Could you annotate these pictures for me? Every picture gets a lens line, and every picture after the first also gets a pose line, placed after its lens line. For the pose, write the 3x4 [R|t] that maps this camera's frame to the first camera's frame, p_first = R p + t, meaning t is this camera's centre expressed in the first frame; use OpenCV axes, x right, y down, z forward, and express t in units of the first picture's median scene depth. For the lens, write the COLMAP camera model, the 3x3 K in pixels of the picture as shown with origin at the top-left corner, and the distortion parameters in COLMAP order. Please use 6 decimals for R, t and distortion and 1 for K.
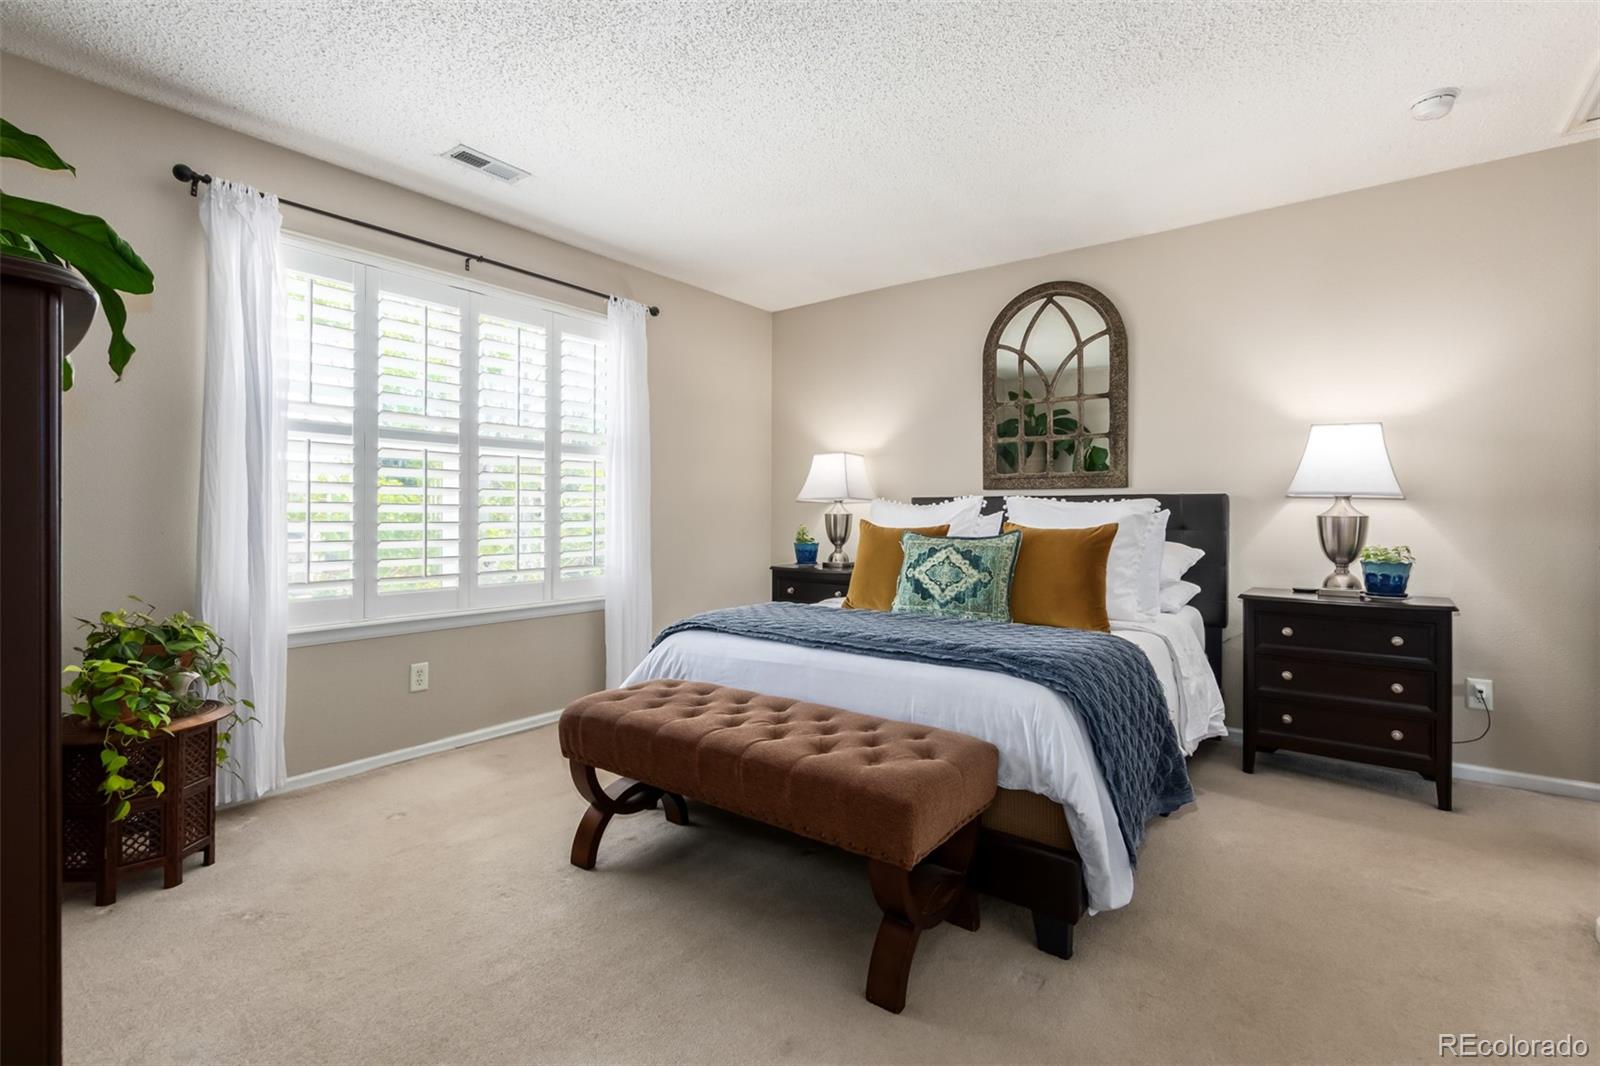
lens RADIAL K [[732.8, 0, 800.3], [0, 732.8, 555.1], [0, 0, 1]] dist [-0.001806, -0.000629]
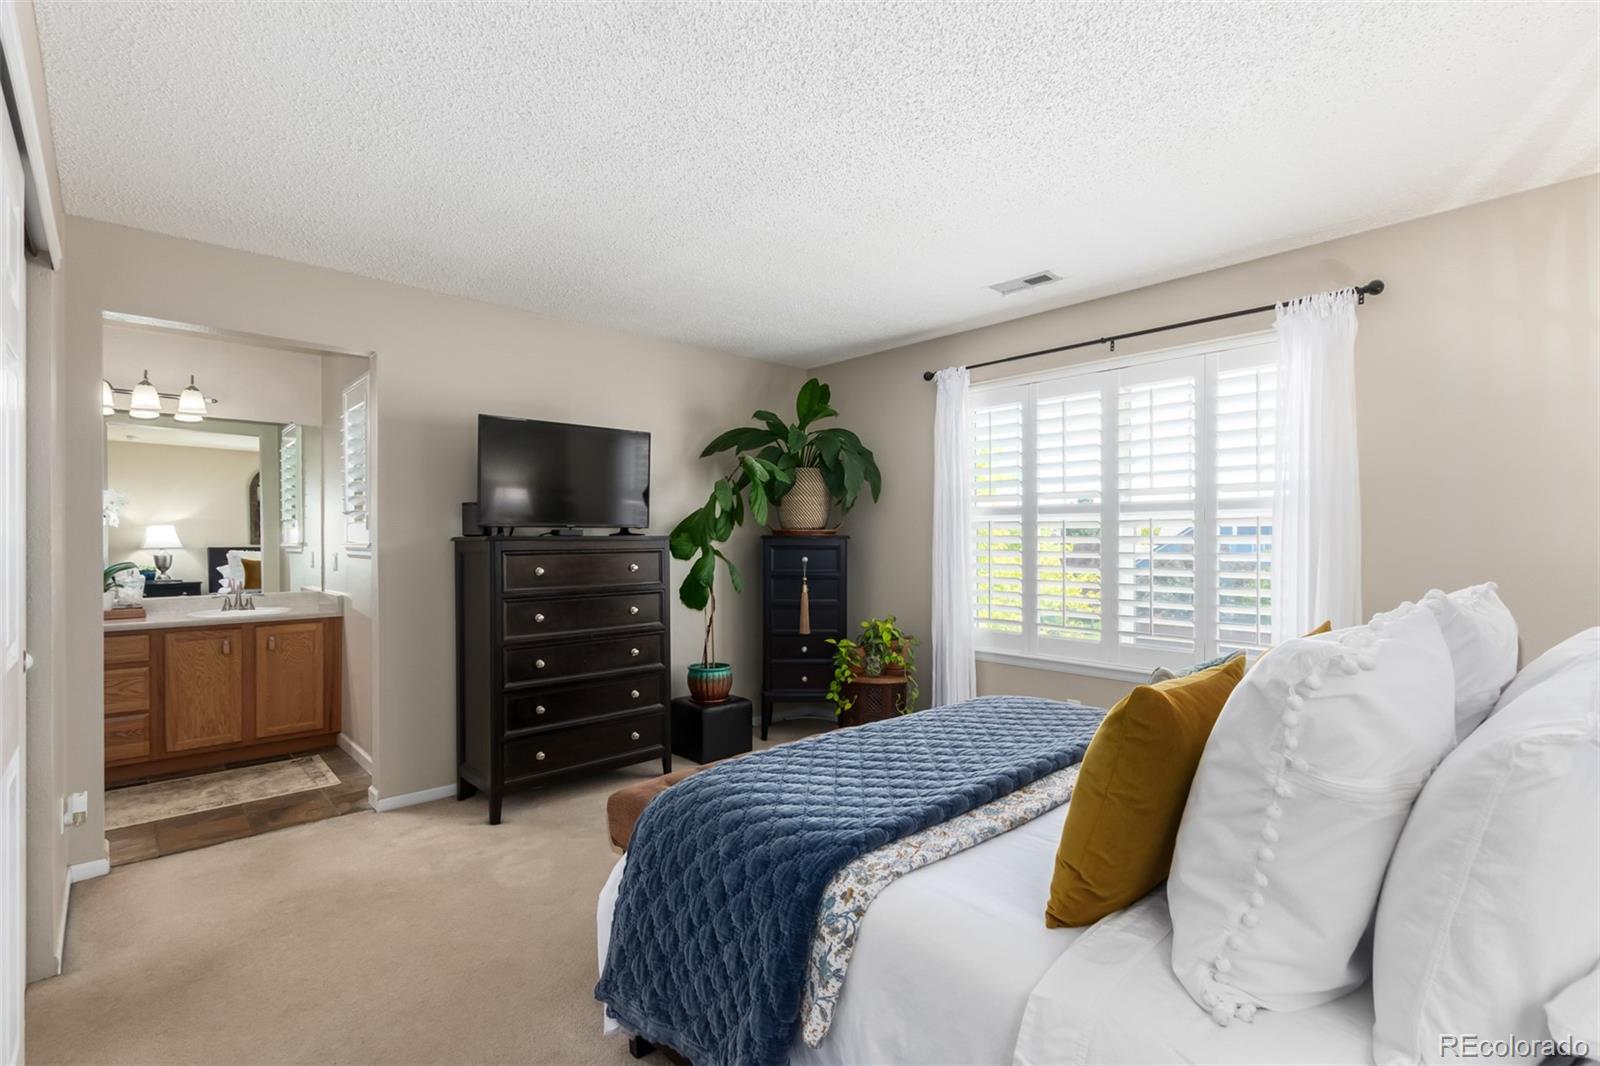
lens RADIAL K [[732.8, 0, 800.3], [0, 732.8, 555.1], [0, 0, 1]] dist [-0.001806, -0.000629]
pose [[-0.176939, -0.030461, -0.983750, 0.751789], [-0.084715, 0.996283, -0.015612, -0.032828], [0.980569, 0.080576, -0.178862, 0.816620]]
